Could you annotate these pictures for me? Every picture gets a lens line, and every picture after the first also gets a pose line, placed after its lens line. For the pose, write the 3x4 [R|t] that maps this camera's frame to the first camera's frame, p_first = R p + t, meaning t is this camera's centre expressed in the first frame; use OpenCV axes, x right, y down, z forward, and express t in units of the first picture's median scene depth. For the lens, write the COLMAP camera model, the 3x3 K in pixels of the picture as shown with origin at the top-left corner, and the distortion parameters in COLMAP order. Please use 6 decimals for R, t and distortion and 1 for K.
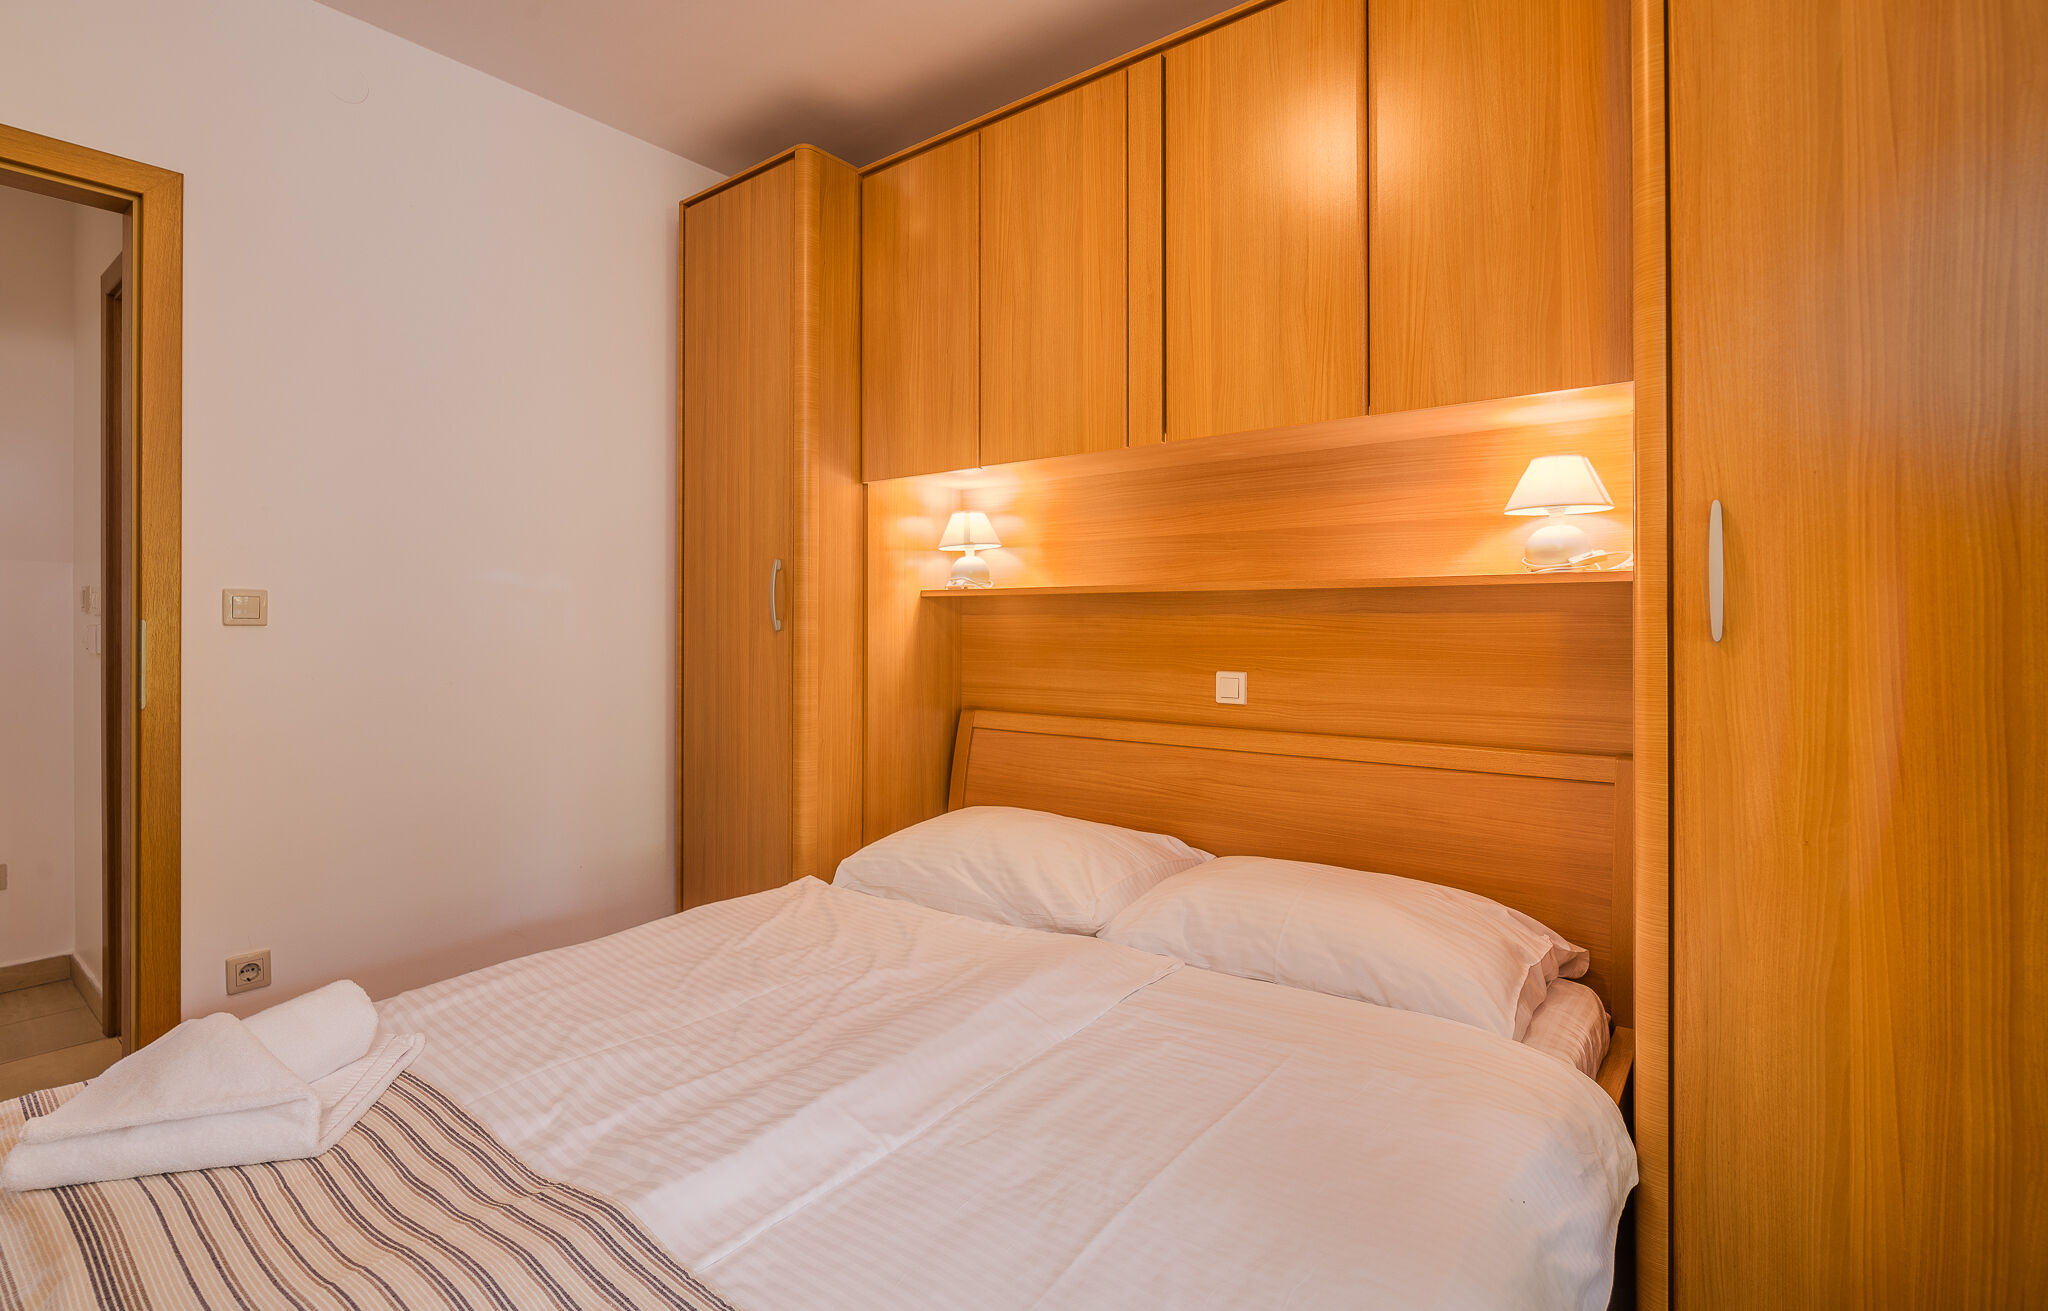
lens RADIAL K [[964.5, 0, 972.4], [0, 964.5, 627.8], [0, 0, 1]] dist [-0.000645, -0.002373]
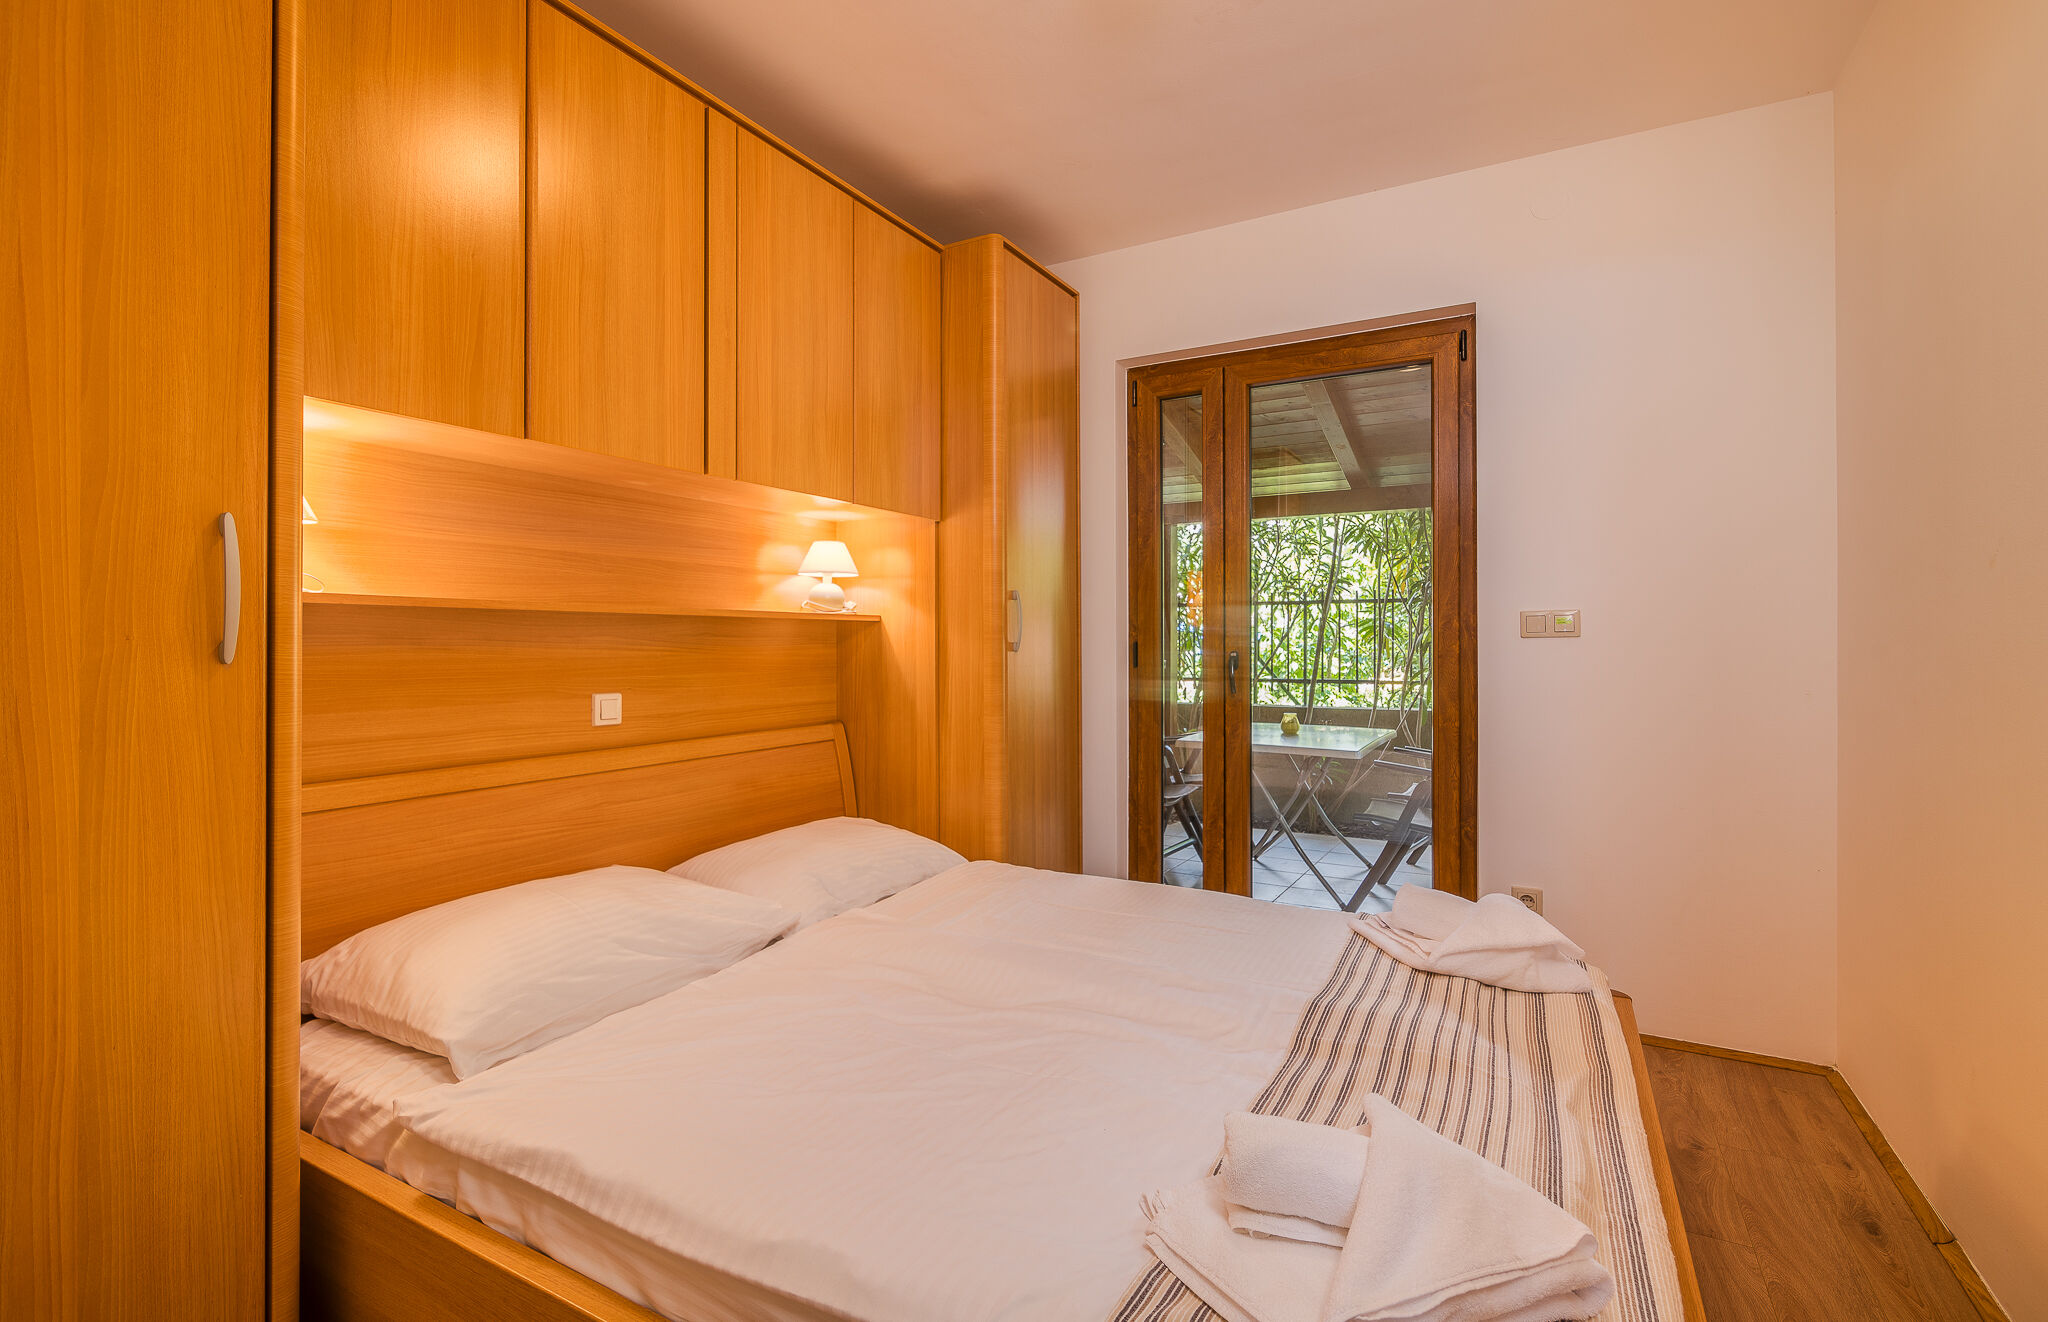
lens RADIAL K [[964.5, 0, 1021.9], [0, 964.5, 642.6], [0, 0, 1]] dist [-0.000645, -0.002373]
pose [[-0.193509, -0.003431, 0.981092, -0.825118], [0.001928, 0.999991, 0.003877, -0.011308], [-0.981097, 0.002642, -0.193501, 0.786989]]
